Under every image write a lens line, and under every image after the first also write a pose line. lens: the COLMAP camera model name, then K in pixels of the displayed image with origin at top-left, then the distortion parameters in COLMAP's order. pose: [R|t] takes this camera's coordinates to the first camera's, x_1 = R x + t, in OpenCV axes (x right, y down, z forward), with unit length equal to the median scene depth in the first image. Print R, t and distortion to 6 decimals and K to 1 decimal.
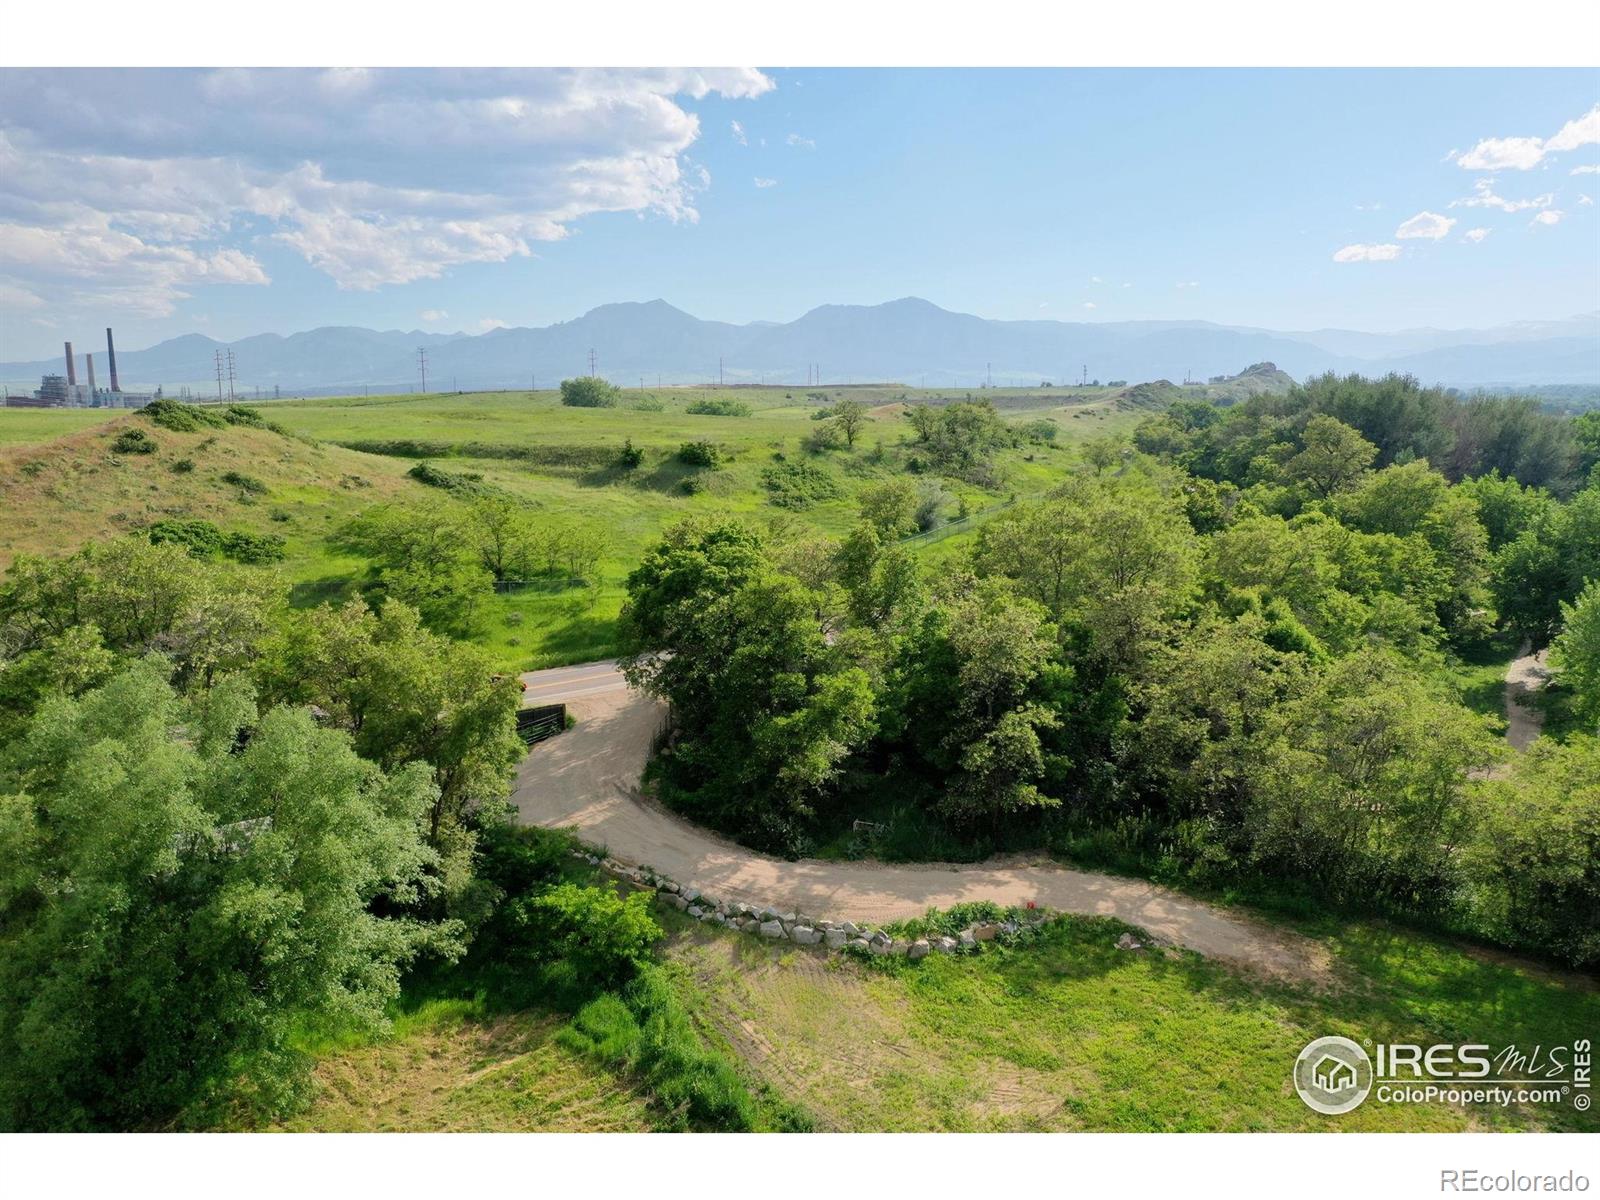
lens RADIAL K [[1245.7, 0, 802.3], [0, 1245.7, 602.2], [0, 0, 1]] dist [-0.001310, -0.001279]
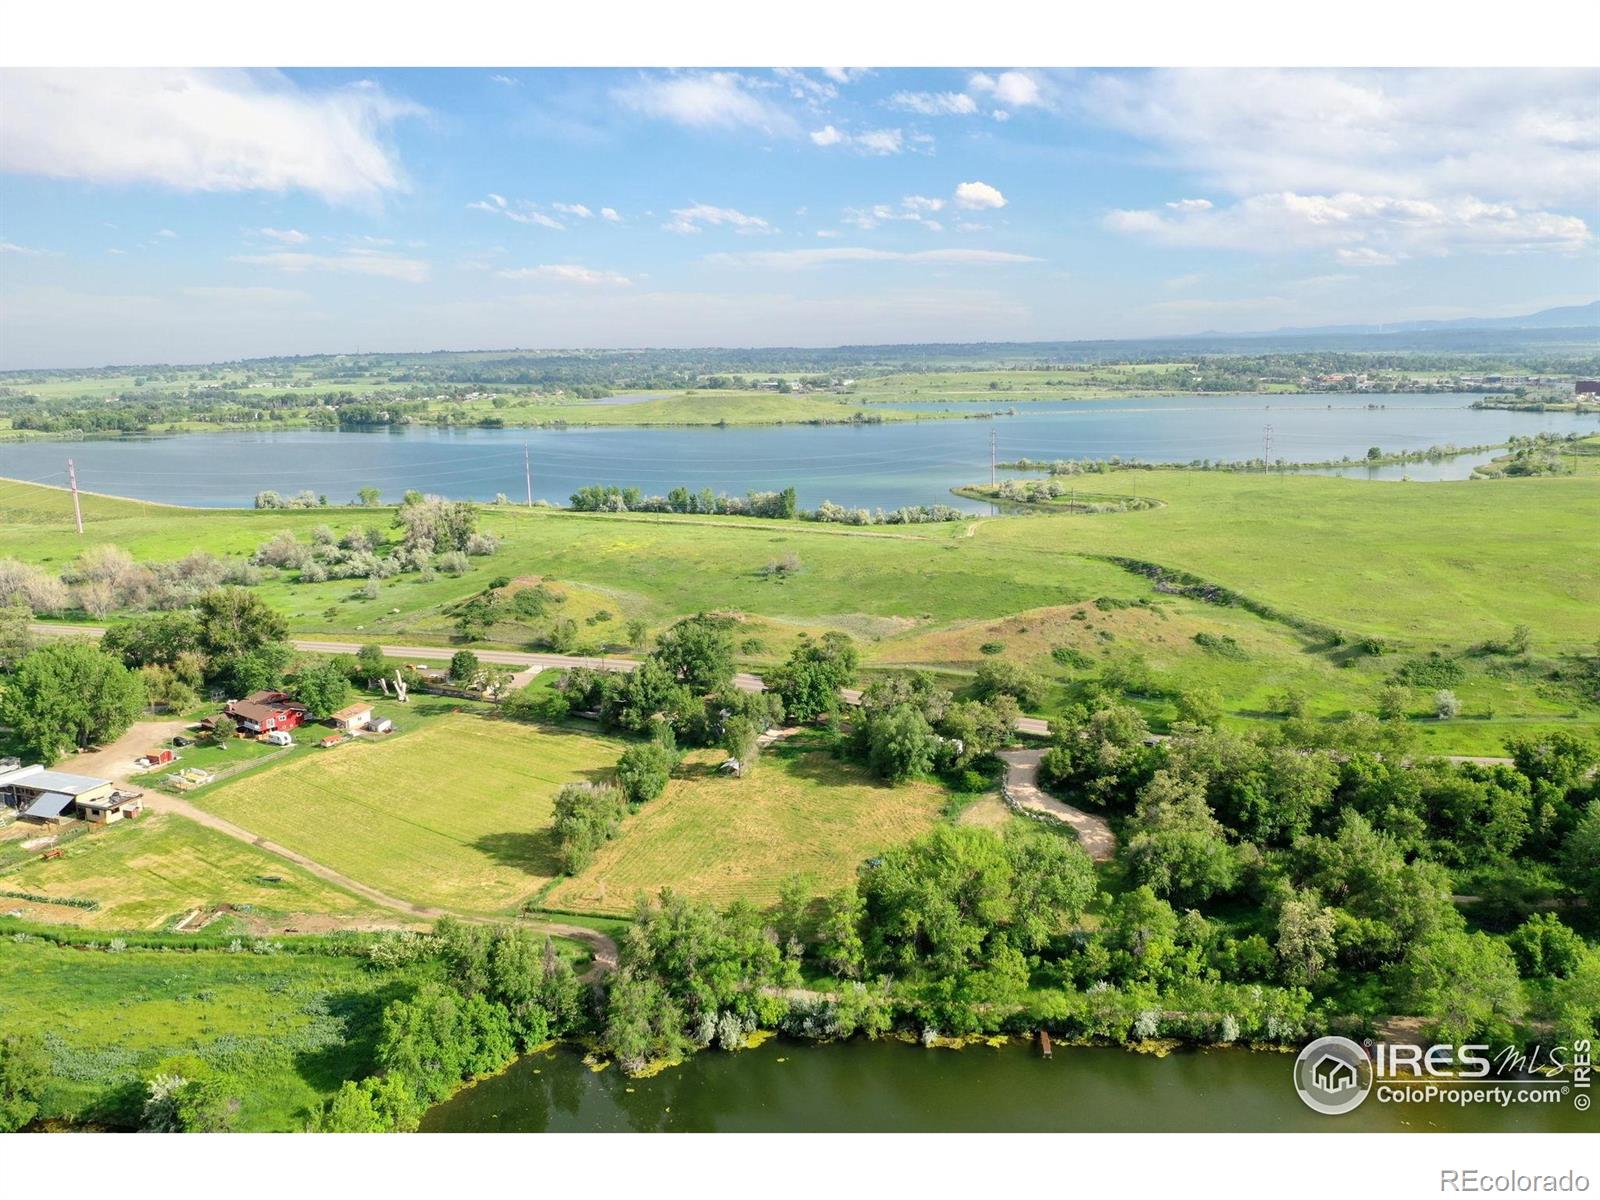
lens RADIAL K [[1237.0, 0, 800.0], [0, 1237.0, 600.0], [0, 0, 1]] dist [0.001702, -0.003433]
pose [[0.384141, 0.179268, -0.905703, 1.789651], [-0.135350, 0.981305, 0.136825, -0.465312], [0.913299, 0.070027, 0.401224, -0.733916]]
